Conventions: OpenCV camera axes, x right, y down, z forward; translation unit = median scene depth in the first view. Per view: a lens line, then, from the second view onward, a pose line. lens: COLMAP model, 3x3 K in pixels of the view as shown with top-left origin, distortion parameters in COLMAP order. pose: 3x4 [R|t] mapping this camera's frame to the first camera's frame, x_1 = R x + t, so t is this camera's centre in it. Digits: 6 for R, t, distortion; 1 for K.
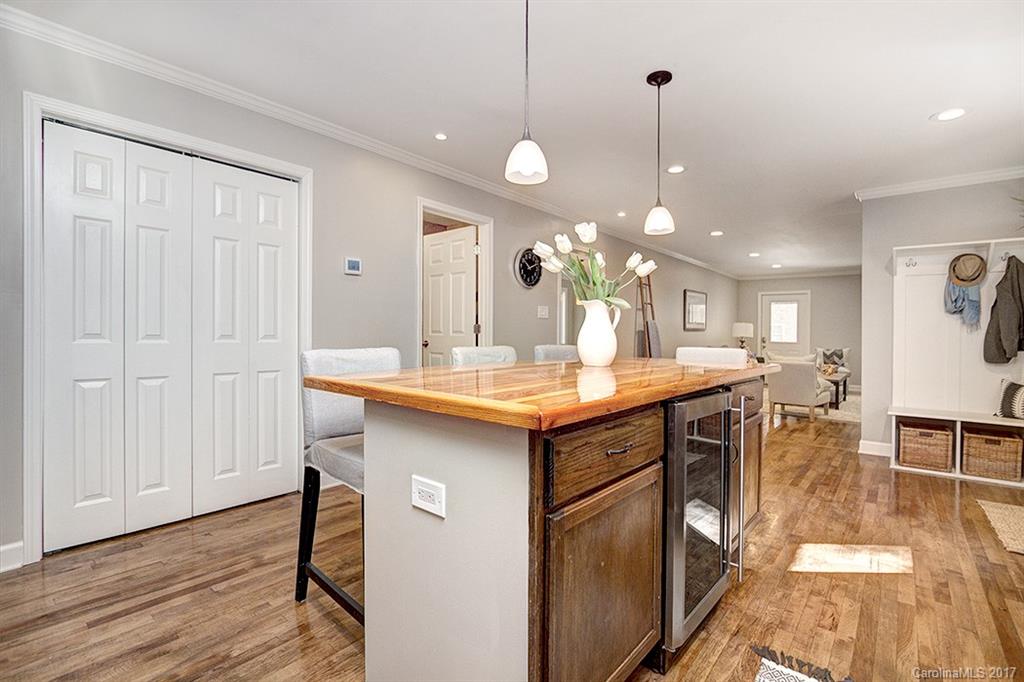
lens RADIAL K [[476.0, 0, 508.8], [0, 476.0, 335.8], [0, 0, 1]] dist [-0.017668, 0.001182]
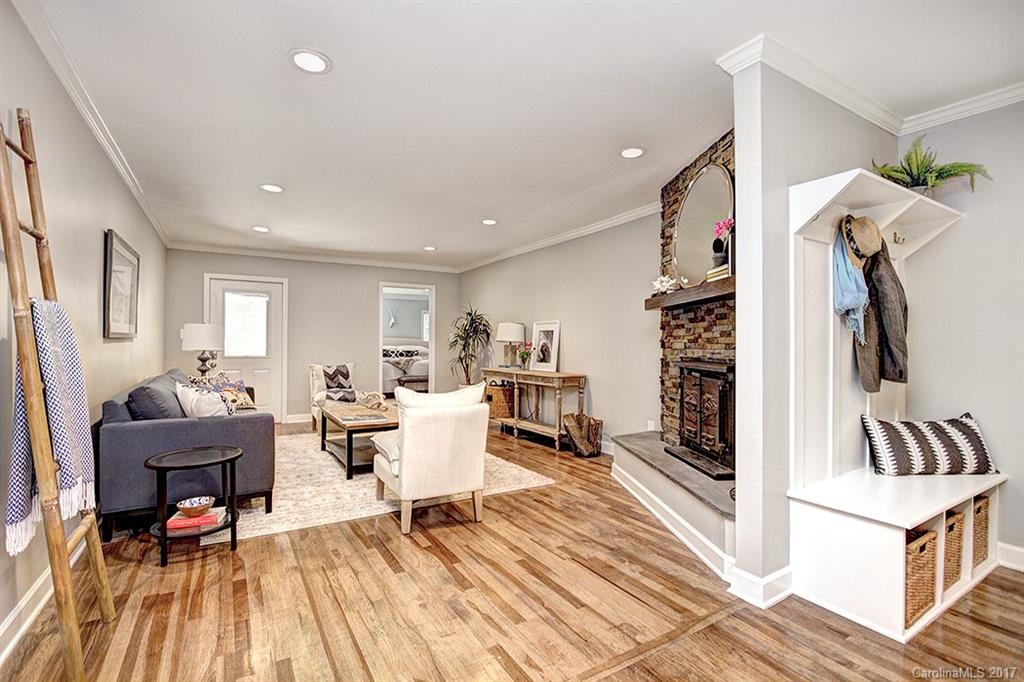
lens RADIAL K [[476.0, 0, 513.4], [0, 476.0, 346.3], [0, 0, 1]] dist [-0.017668, 0.001182]
pose [[0.316134, -0.015109, 0.948594, 0.108349], [0.006757, 0.999884, 0.013674, -0.007896], [-0.948690, 0.002087, 0.316199, 0.529968]]
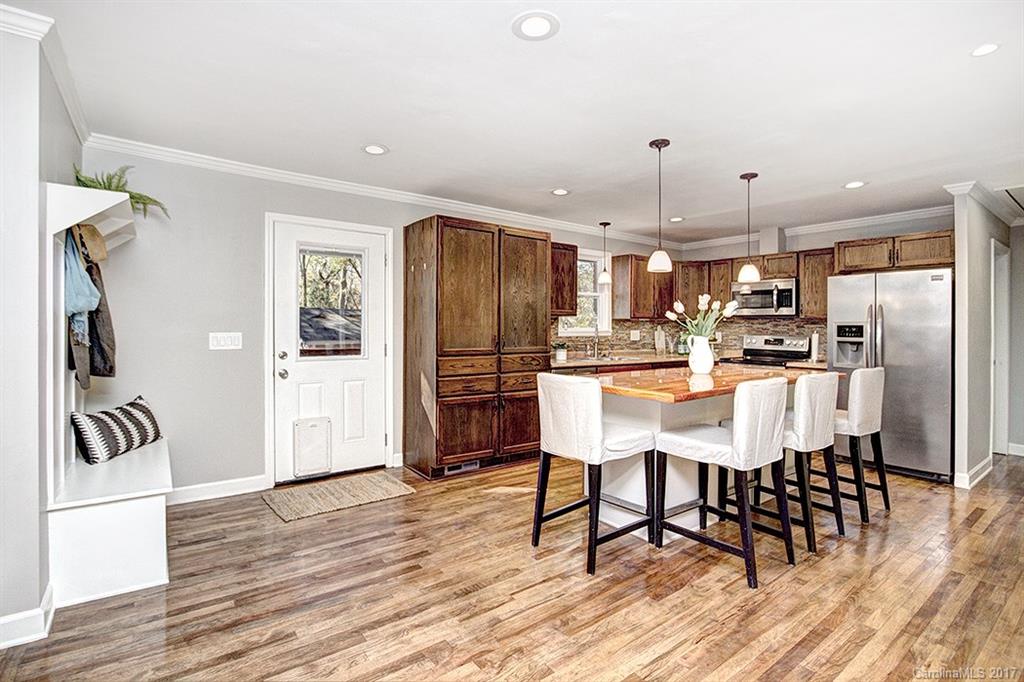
lens RADIAL K [[476.0, 0, 517.9], [0, 476.0, 333.8], [0, 0, 1]] dist [-0.017668, 0.001182]
pose [[-0.976200, -0.026289, 0.215272, 0.112279], [-0.021947, 0.999505, 0.022538, -0.021702], [-0.215758, 0.017277, -0.976294, 0.637701]]
